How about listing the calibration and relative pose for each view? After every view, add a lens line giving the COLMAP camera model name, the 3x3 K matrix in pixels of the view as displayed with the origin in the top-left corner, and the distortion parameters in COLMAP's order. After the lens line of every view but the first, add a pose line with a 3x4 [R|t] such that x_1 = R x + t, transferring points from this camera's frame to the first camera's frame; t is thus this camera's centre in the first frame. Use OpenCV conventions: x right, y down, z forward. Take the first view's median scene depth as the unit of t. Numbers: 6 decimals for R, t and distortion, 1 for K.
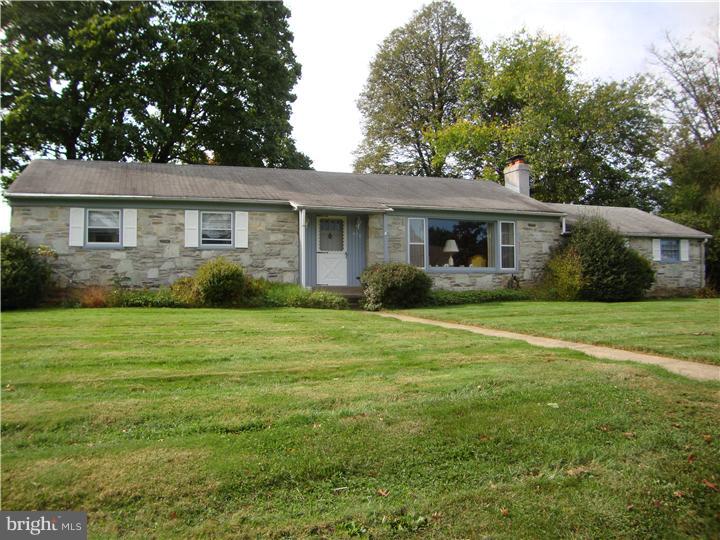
lens RADIAL K [[645.6, 0, 354.9], [0, 645.6, 270.0], [0, 0, 1]] dist [-0.137031, 0.089592]
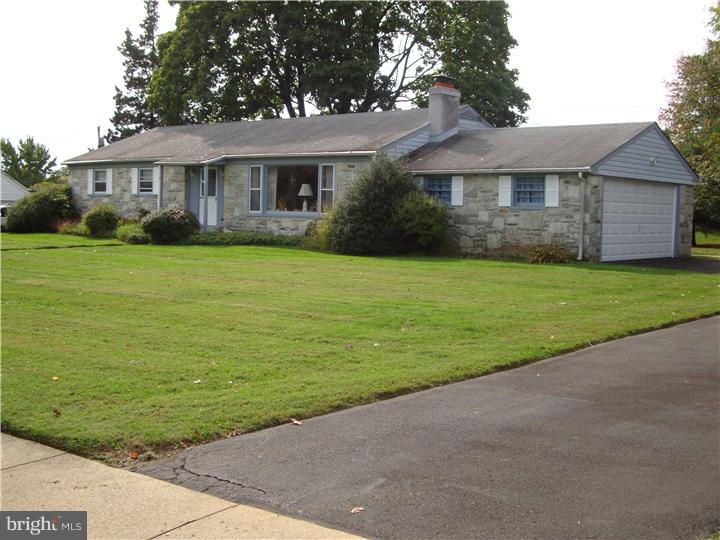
lens RADIAL K [[958.5, 0, 358.7], [0, 958.5, 268.2], [0, 0, 1]] dist [-0.018803, 0.000000]
pose [[0.470383, 0.059093, -0.880482, 1.388386], [-0.022141, 0.998232, 0.055167, -0.000455], [0.882185, -0.006455, 0.470859, 0.336189]]
